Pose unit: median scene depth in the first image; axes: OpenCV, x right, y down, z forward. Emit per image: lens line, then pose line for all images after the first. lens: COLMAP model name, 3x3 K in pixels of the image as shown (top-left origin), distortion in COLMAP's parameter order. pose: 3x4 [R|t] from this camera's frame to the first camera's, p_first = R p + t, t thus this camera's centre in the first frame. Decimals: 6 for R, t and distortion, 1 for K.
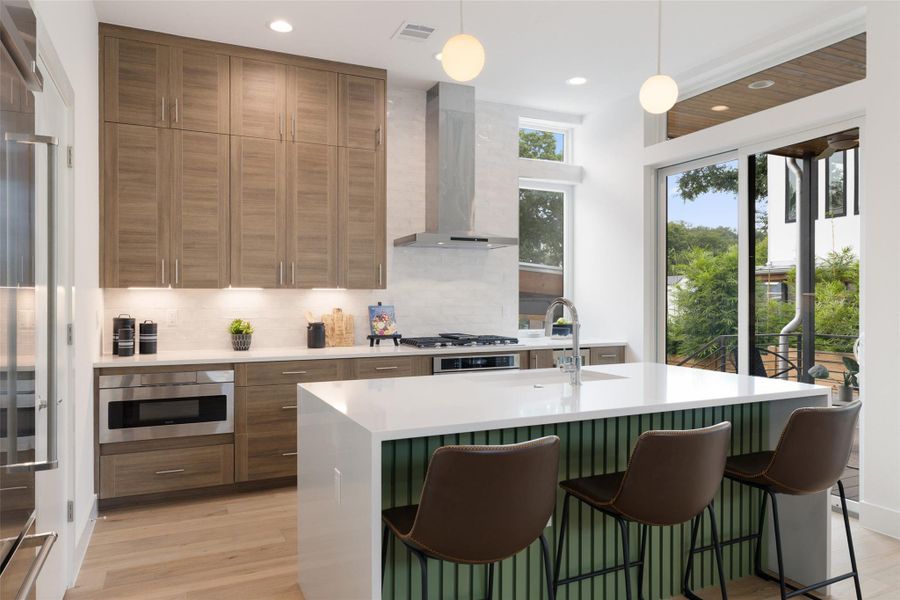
lens RADIAL K [[601.2, 0, 443.8], [0, 601.2, 304.3], [0, 0, 1]] dist [-0.012456, 0.000030]
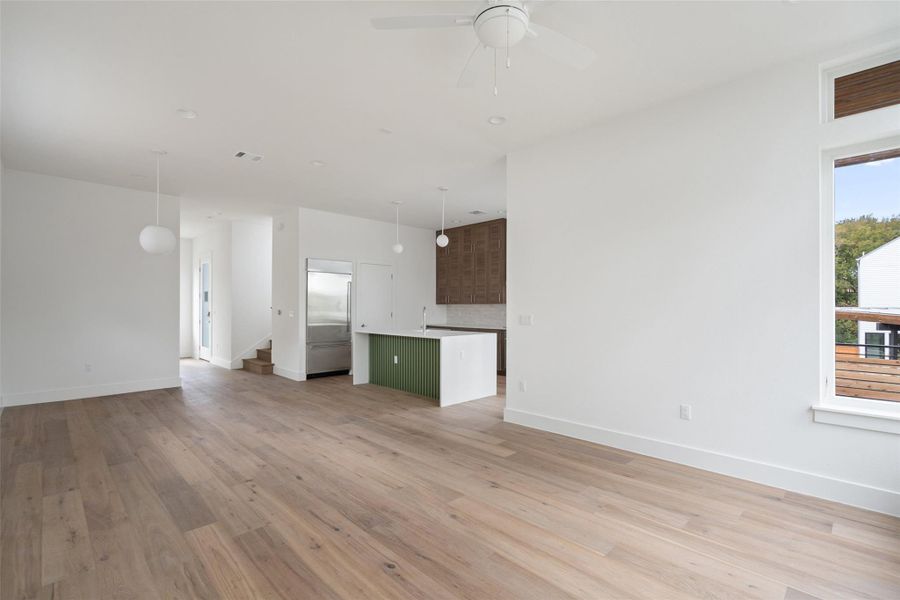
lens RADIAL K [[411.3, 0, 443.4], [0, 411.3, 305.0], [0, 0, 1]] dist [-0.005545, 0.002931]
pose [[0.314526, -0.007009, -0.949223, 1.423972], [-0.012904, 0.999849, -0.011658, 0.003494], [0.949161, 0.015915, 0.314388, 0.206718]]
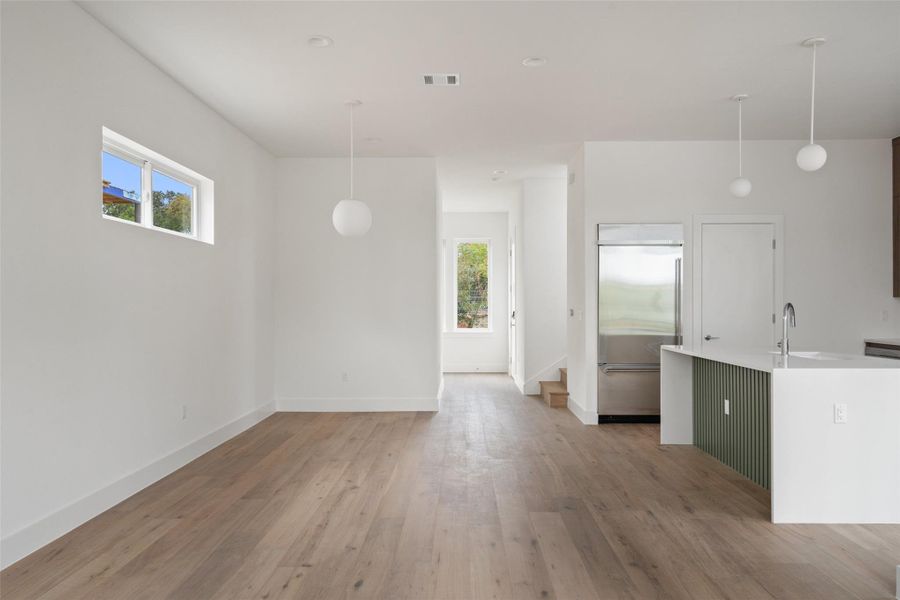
lens RADIAL K [[635.2, 0, 453.4], [0, 635.2, 304.3], [0, 0, 1]] dist [0.004083, 0.000246]
pose [[-0.445372, -0.000455, -0.895345, 1.245591], [-0.010515, 0.999934, 0.004723, -0.003029], [0.895284, 0.011518, -0.445348, 0.550178]]
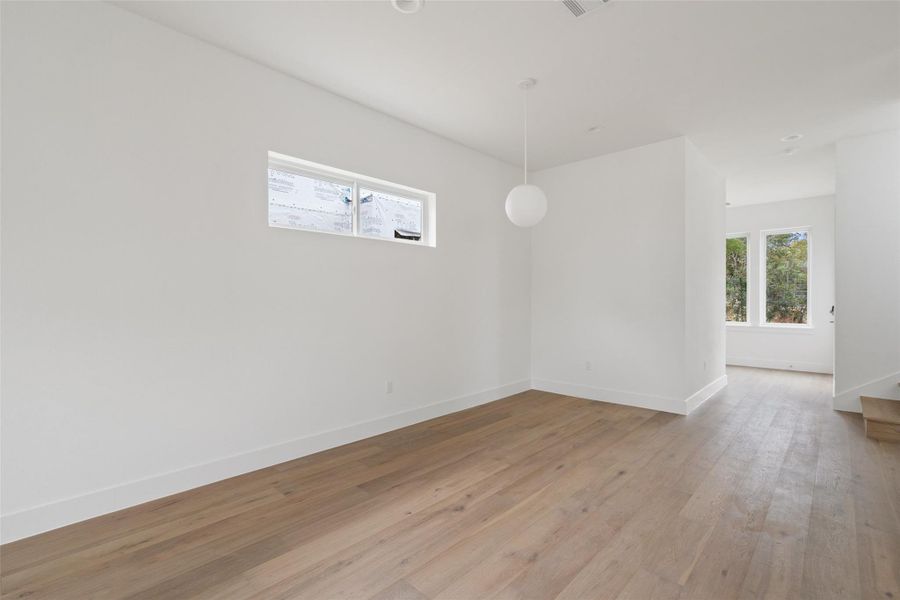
lens RADIAL K [[411.3, 0, 451.3], [0, 411.3, 300.0], [0, 0, 1]] dist [-0.005545, 0.002931]
pose [[-0.934445, 0.001649, -0.356103, 0.665576], [-0.004372, 0.999861, 0.016103, -0.001509], [0.356080, 0.016605, -0.934308, 0.486651]]
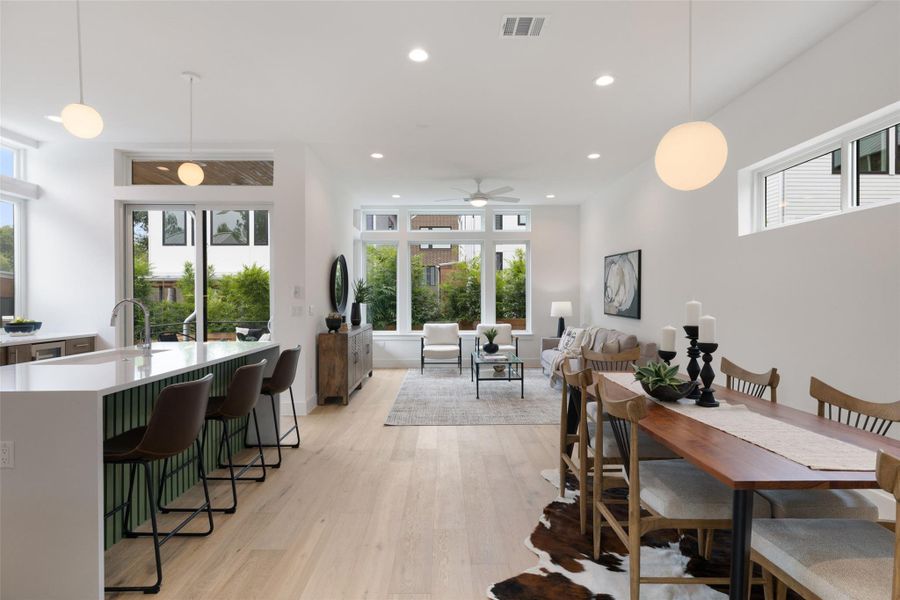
lens RADIAL K [[441.4, 0, 458.3], [0, 441.4, 302.8], [0, 0, 1]] dist [-0.010339, 0.000891]
pose [[0.388534, -0.011891, 0.921358, -0.279216], [0.013885, 0.999879, 0.007049, 0.001755], [-0.921330, 0.010054, 0.388652, -0.084546]]
